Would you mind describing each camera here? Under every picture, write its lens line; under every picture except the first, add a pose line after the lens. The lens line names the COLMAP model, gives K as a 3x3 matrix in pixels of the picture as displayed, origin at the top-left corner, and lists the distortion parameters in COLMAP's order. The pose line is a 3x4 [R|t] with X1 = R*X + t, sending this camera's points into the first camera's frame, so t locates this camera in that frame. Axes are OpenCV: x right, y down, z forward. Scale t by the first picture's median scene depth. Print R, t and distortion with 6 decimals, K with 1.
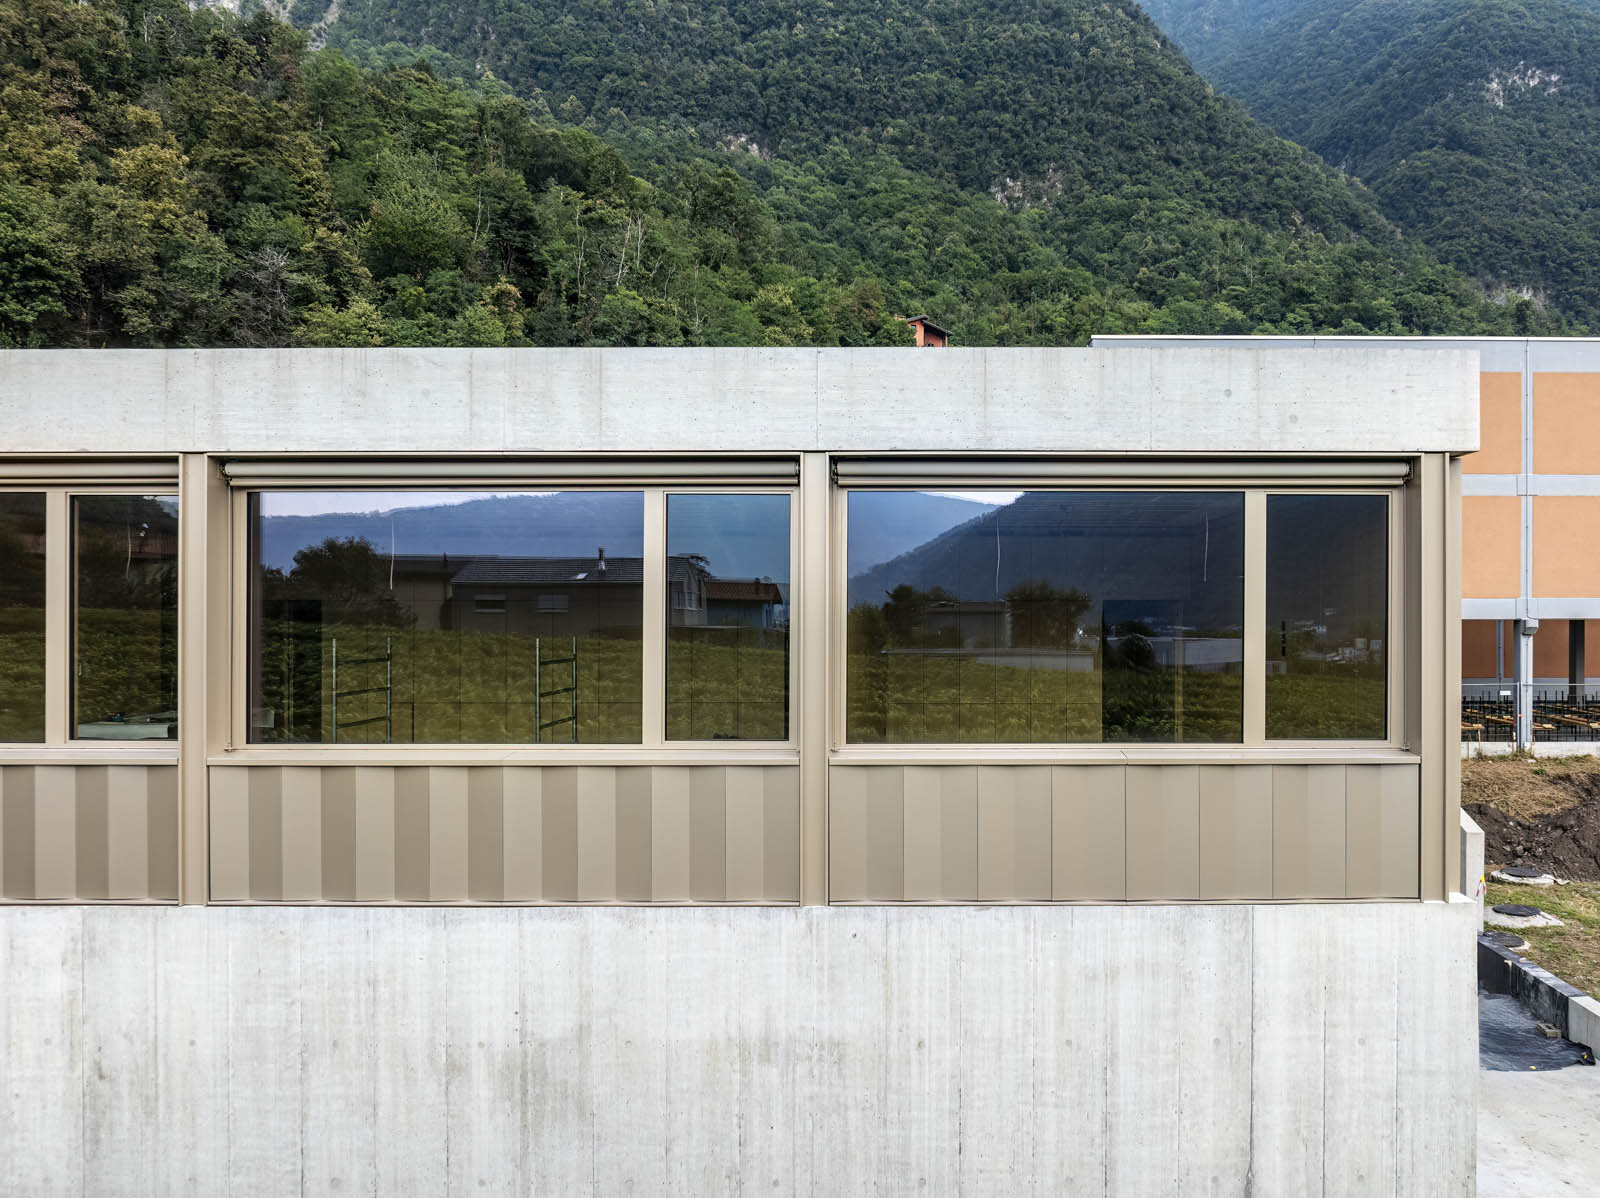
lens RADIAL K [[1203.6, 0, 940.0], [0, 1203.6, 604.5], [0, 0, 1]] dist [-0.014405, 0.005126]
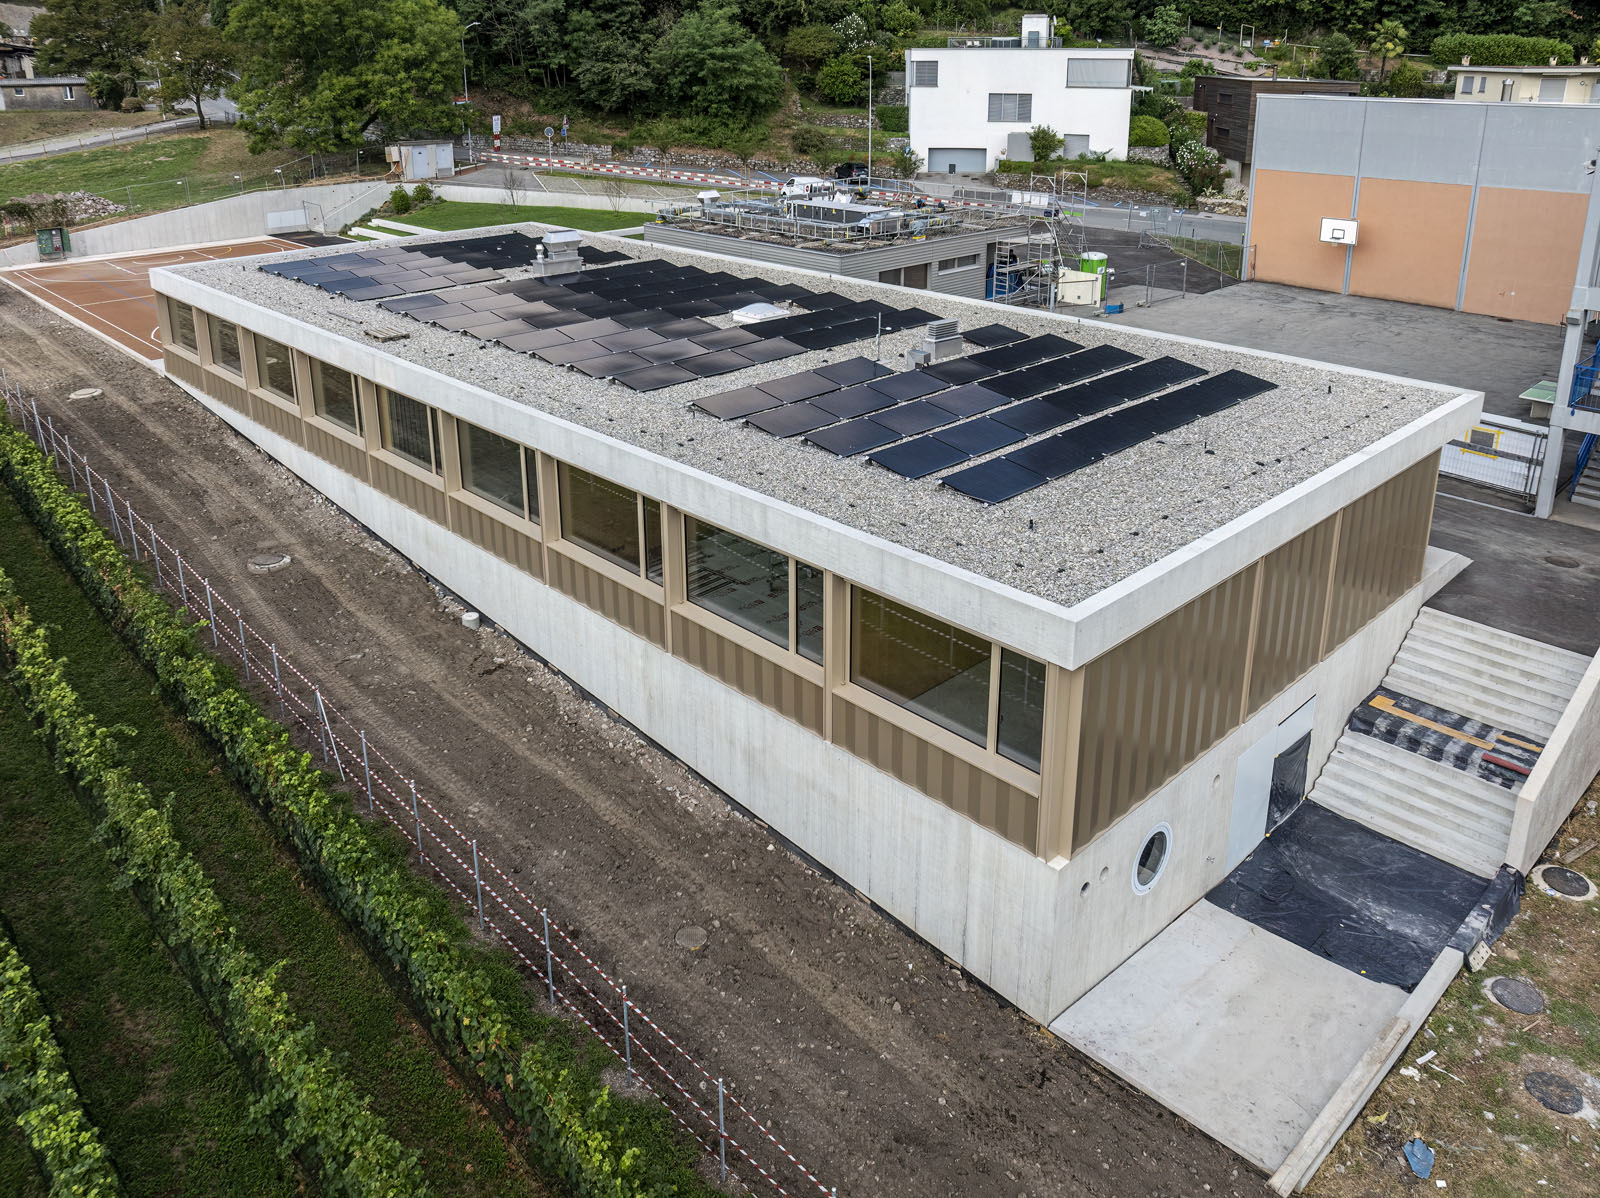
lens RADIAL K [[1197.8, 0, 786.5], [0, 1197.8, 400.2], [0, 0, 1]] dist [-0.076407, 0.075611]
pose [[0.684217, 0.201408, -0.700916, 0.092585], [0.004876, 0.959823, 0.280565, -0.072881], [0.729263, -0.195385, 0.655744, -0.033599]]
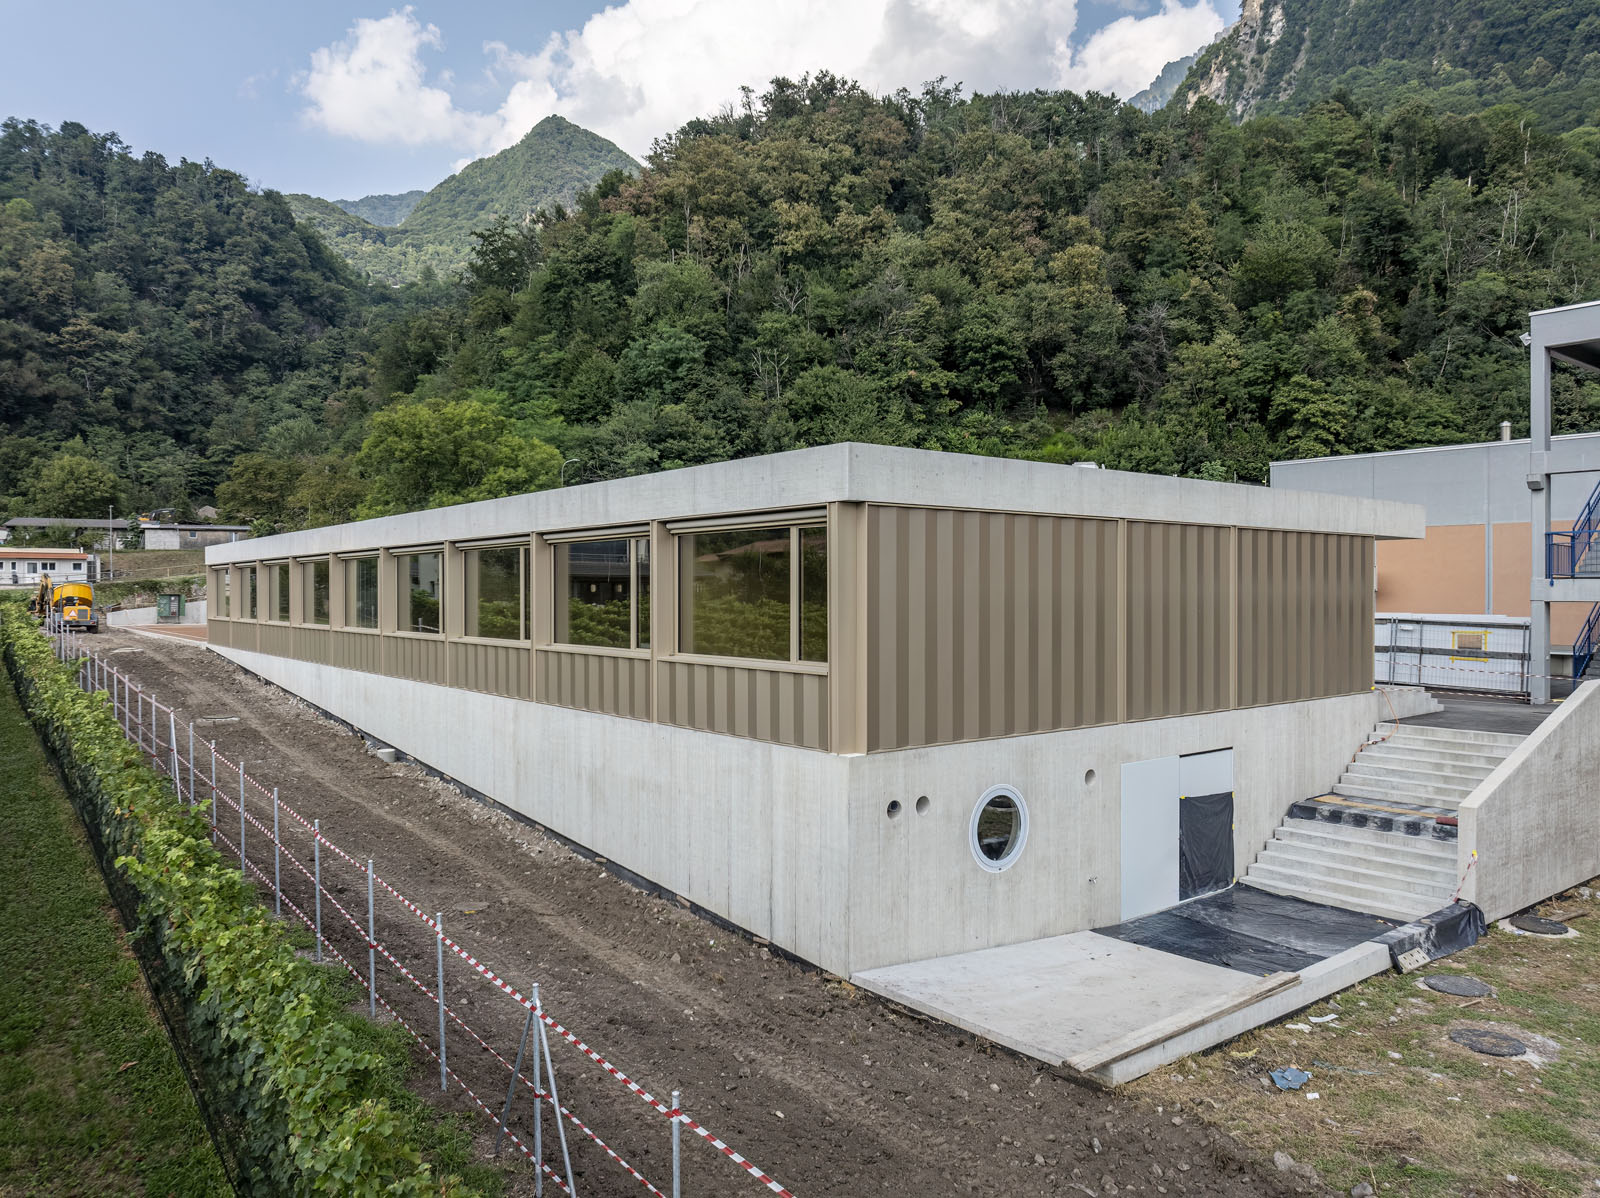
lens RADIAL K [[1118.2, 0, 800.0], [0, 1118.2, 599.0], [0, 0, 1]] dist [-0.039878, 0.005030]
pose [[0.615427, 0.006466, -0.788167, 0.113198], [-0.000118, 0.999967, 0.008112, 0.000180], [0.788194, -0.004899, 0.615408, -0.004155]]
